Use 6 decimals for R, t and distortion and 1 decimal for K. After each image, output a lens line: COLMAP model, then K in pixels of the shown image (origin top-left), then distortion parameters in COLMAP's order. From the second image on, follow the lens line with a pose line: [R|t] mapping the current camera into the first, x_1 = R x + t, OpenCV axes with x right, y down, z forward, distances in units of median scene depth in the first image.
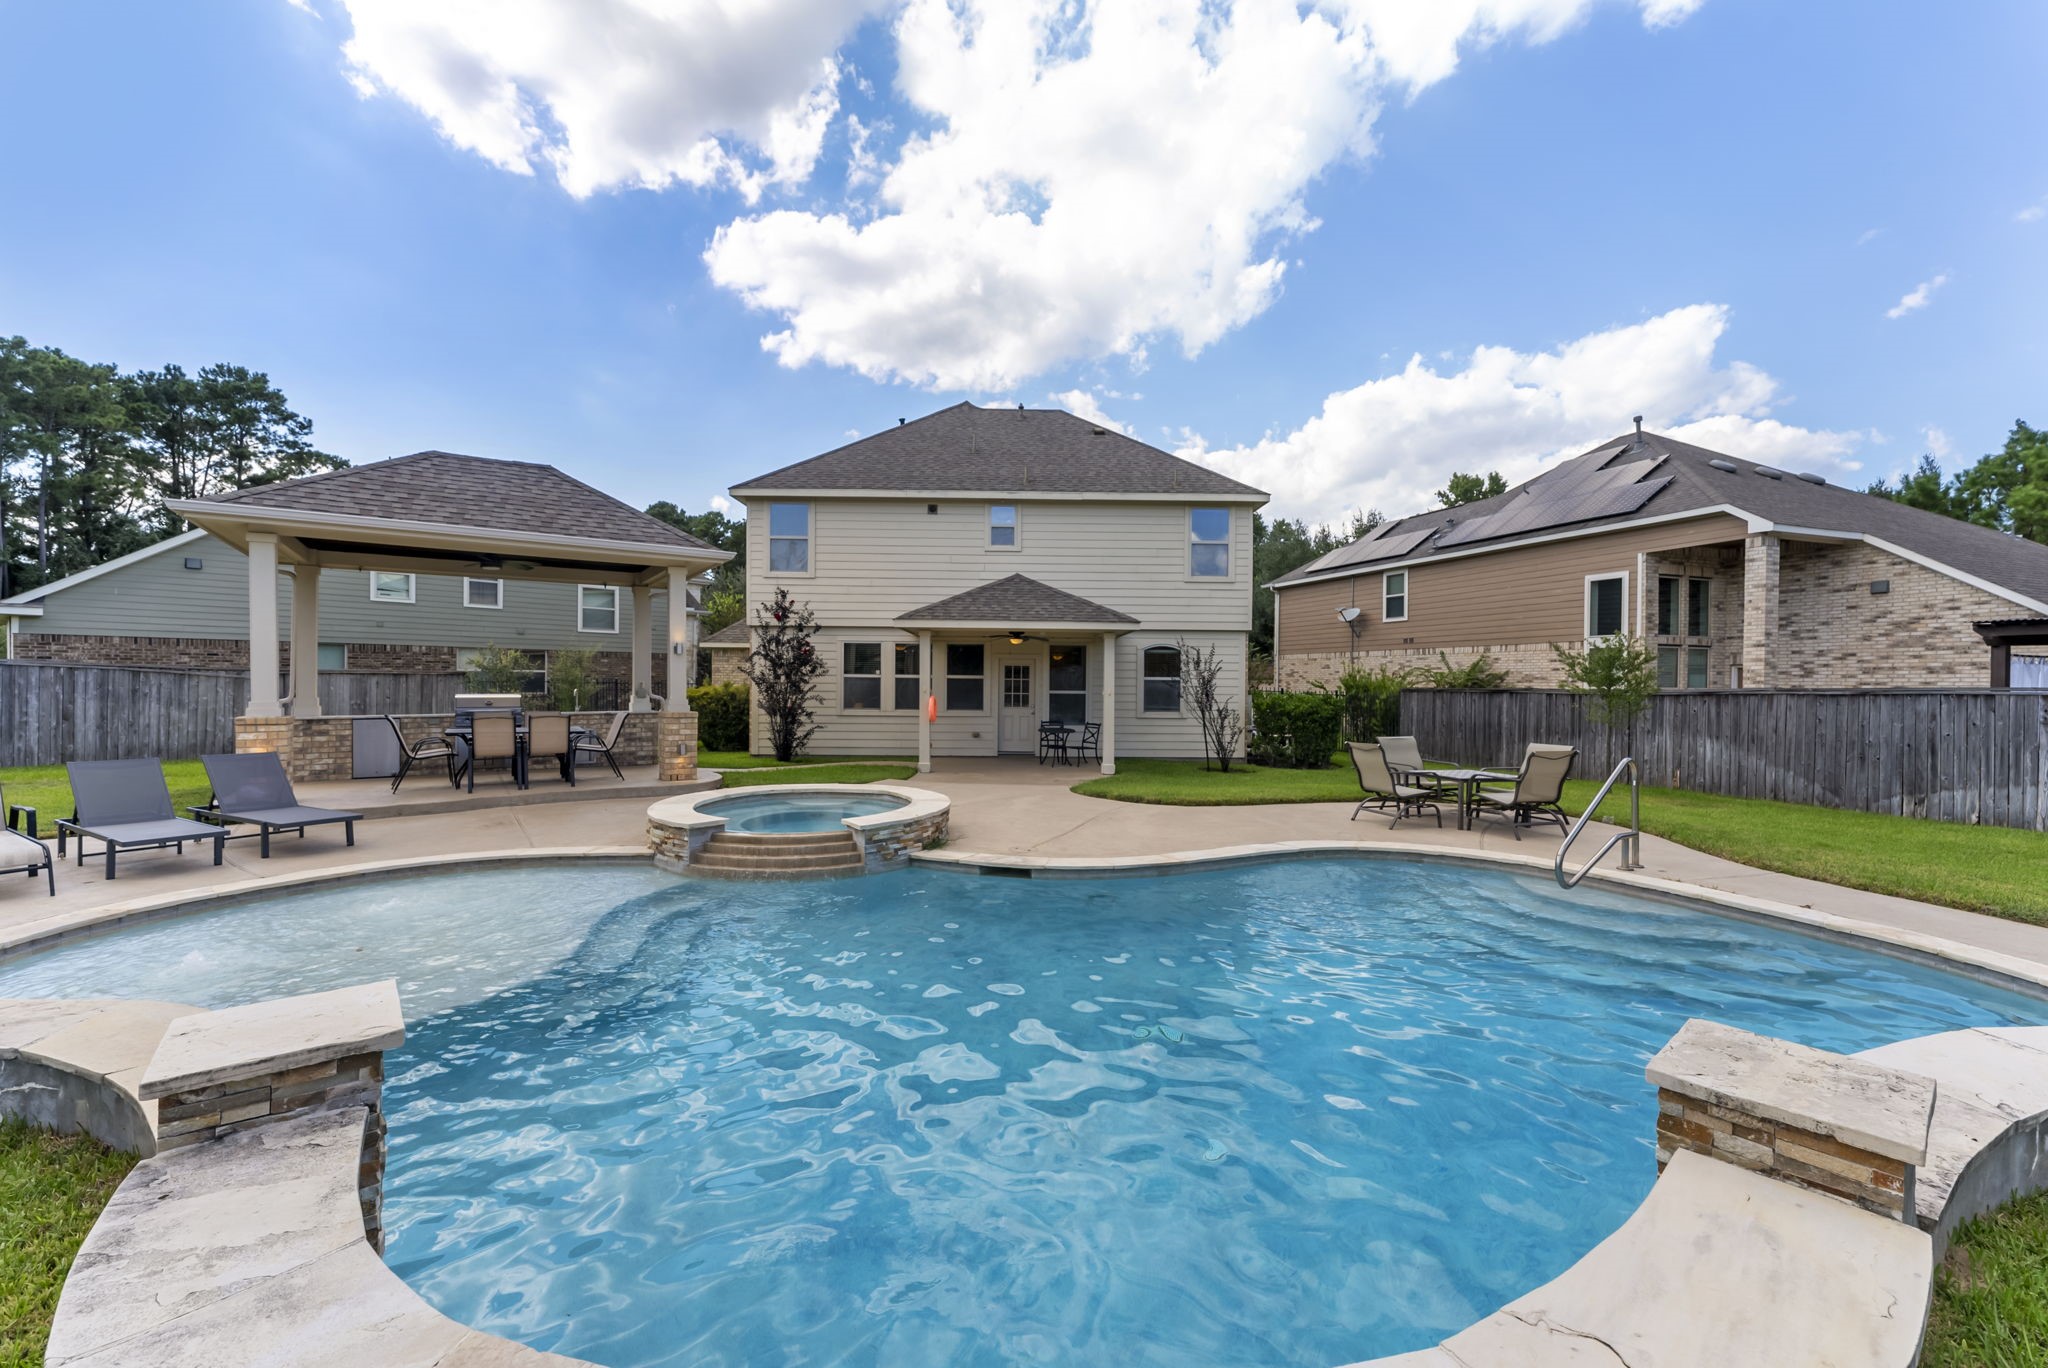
lens RADIAL K [[826.9, 0, 1033.5], [0, 826.9, 684.2], [0, 0, 1]] dist [0.000611, 0.000905]
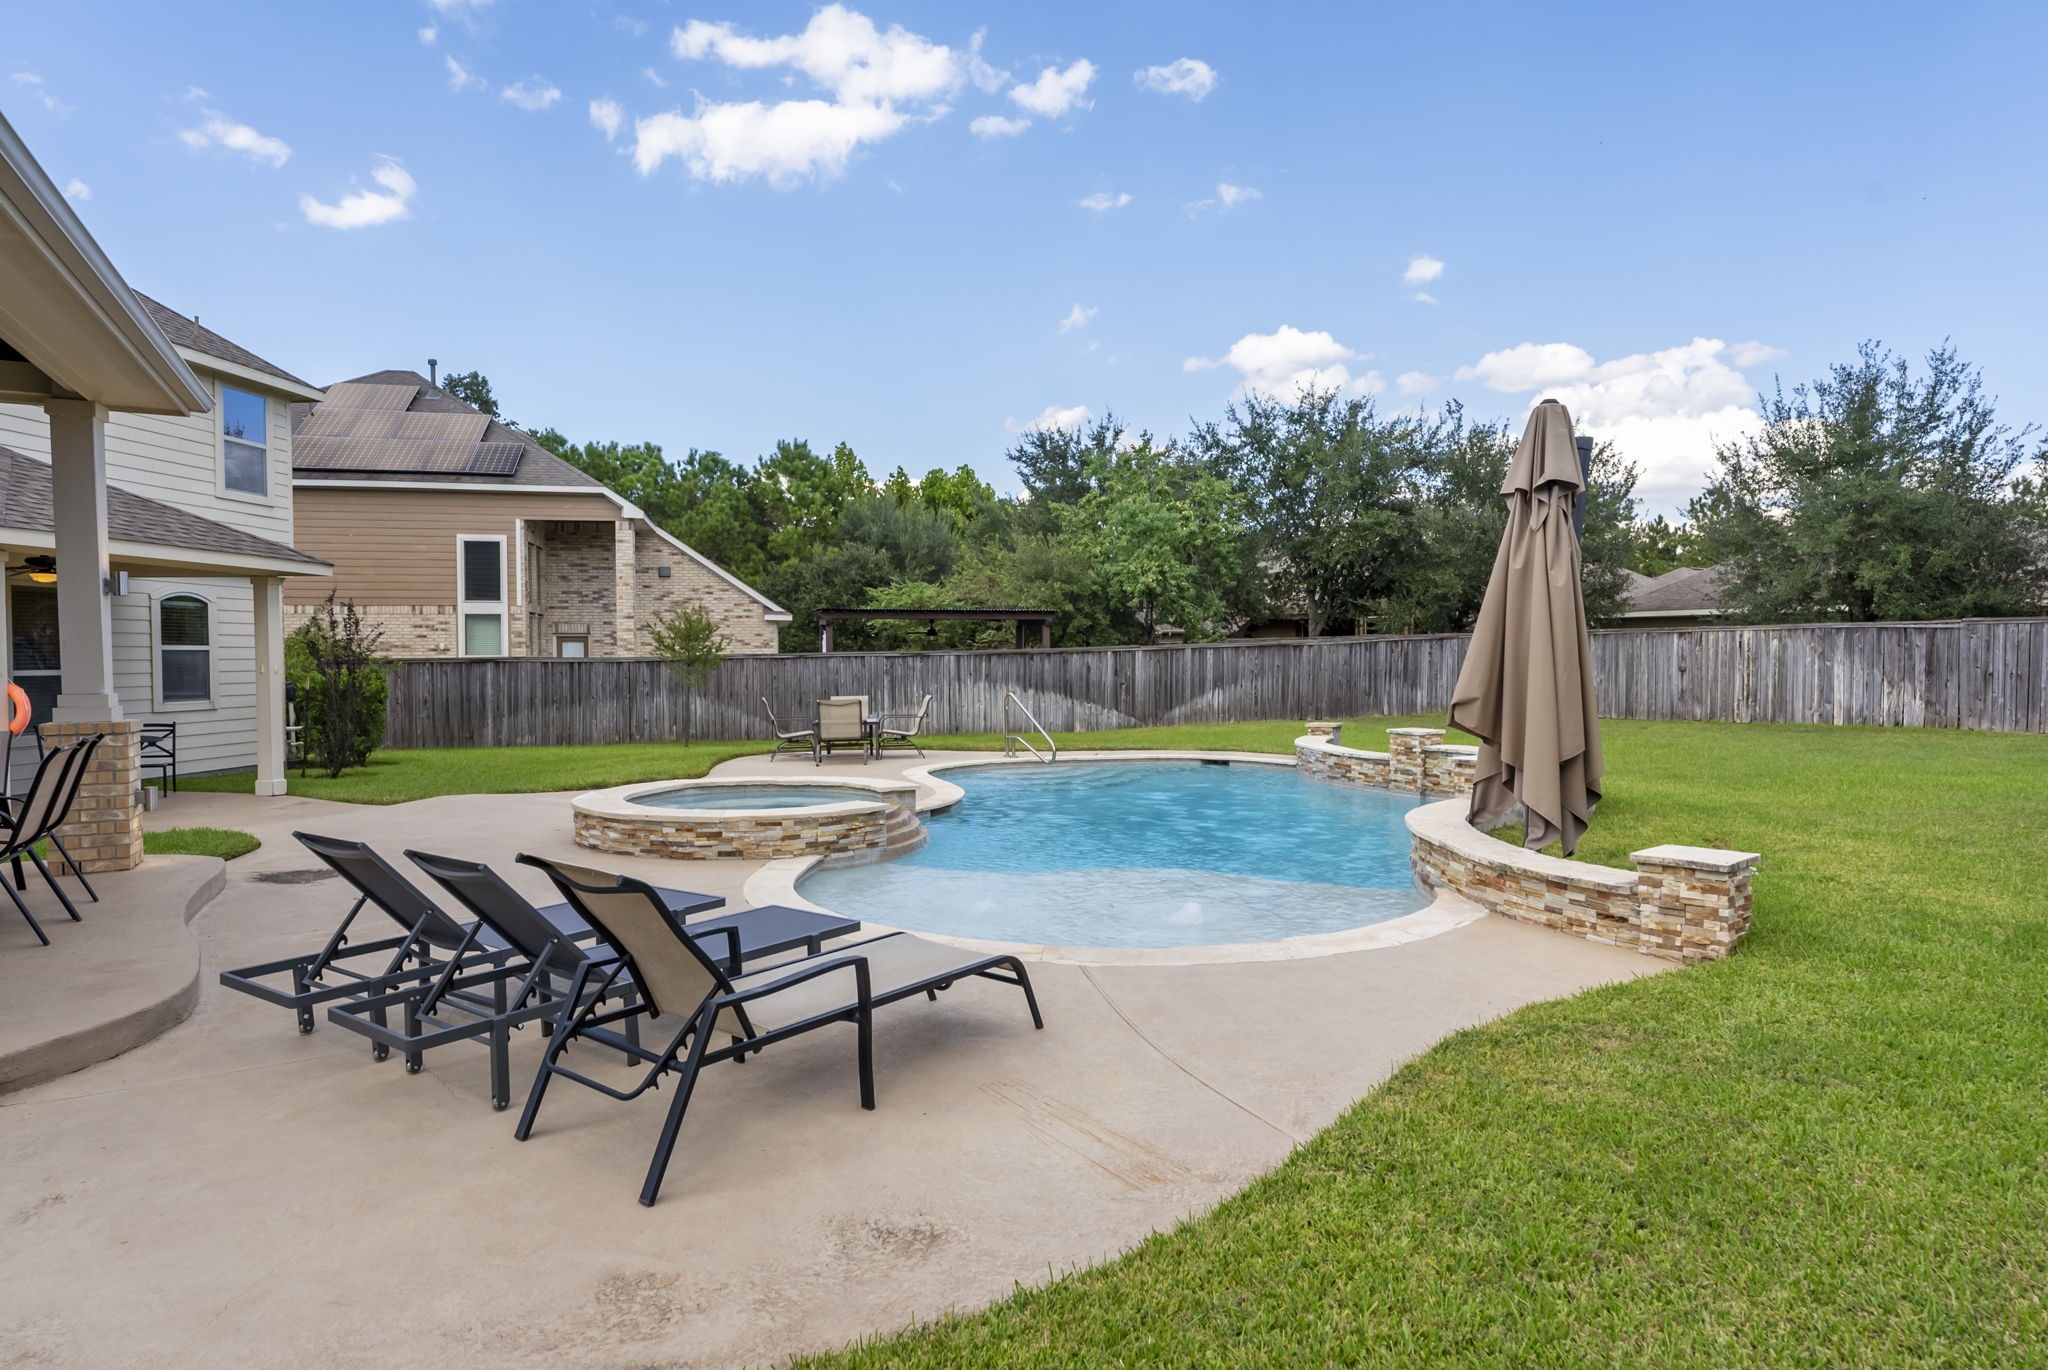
lens RADIAL K [[1160.4, 0, 1028.9], [0, 1160.4, 687.7], [0, 0, 1]] dist [0.003599, -0.003774]
pose [[0.115519, -0.036675, 0.992628, -0.647876], [0.008710, 0.999317, 0.035909, -0.002424], [-0.993267, 0.004498, 0.115759, 0.266573]]
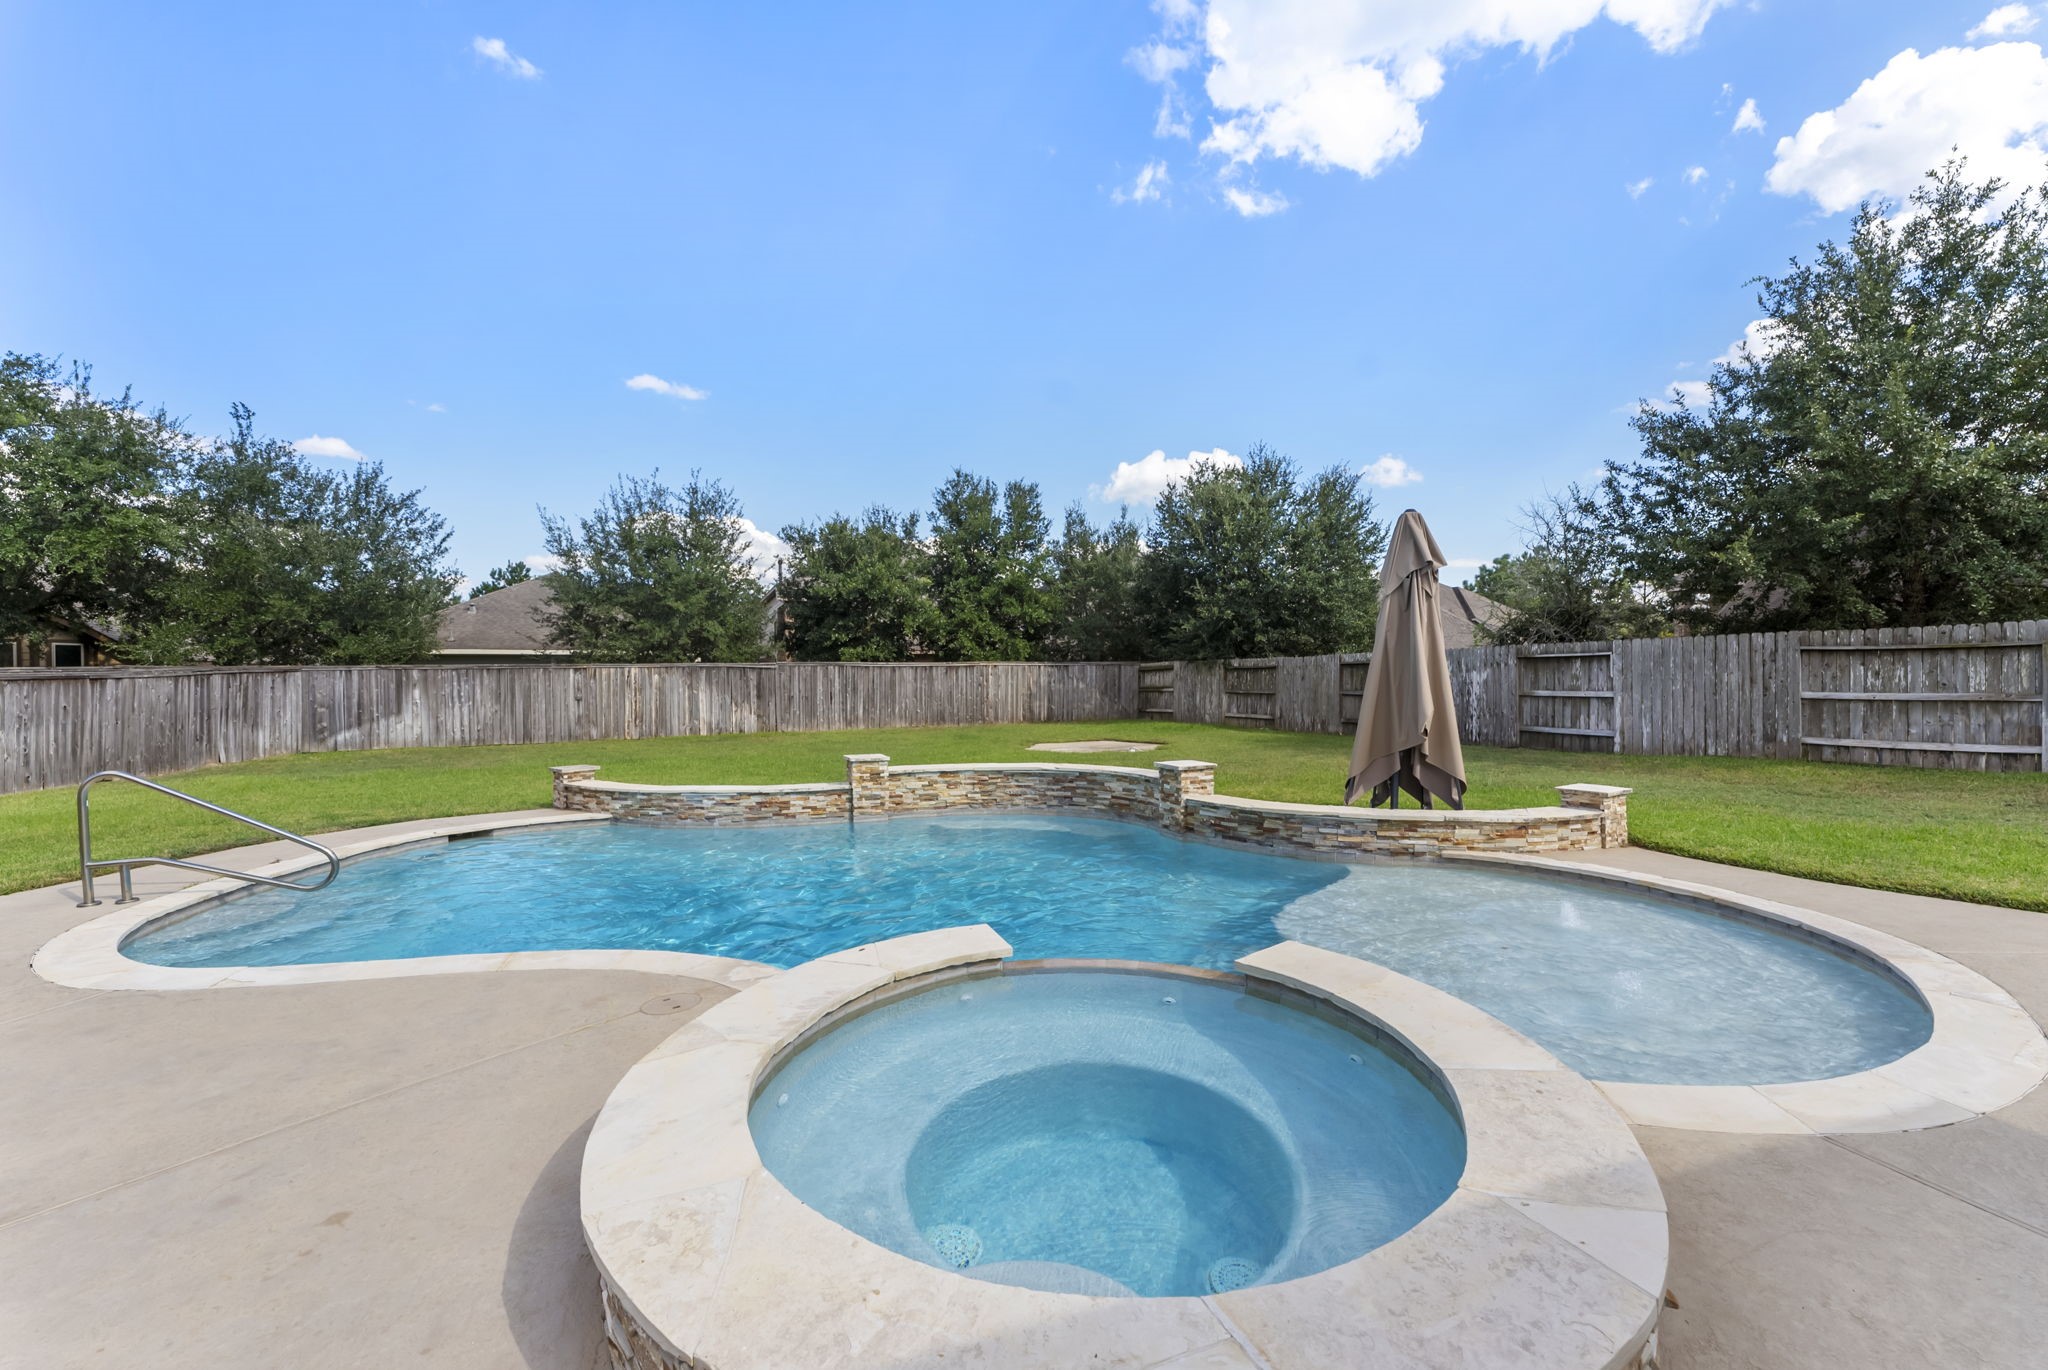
lens RADIAL K [[826.9, 0, 1025.5], [0, 826.9, 688.4], [0, 0, 1]] dist [0.000611, 0.000905]
pose [[-0.959730, -0.002272, 0.280916, -0.155768], [0.002737, 0.999844, 0.017437, -0.001876], [-0.280912, 0.017503, -0.959574, 0.599933]]
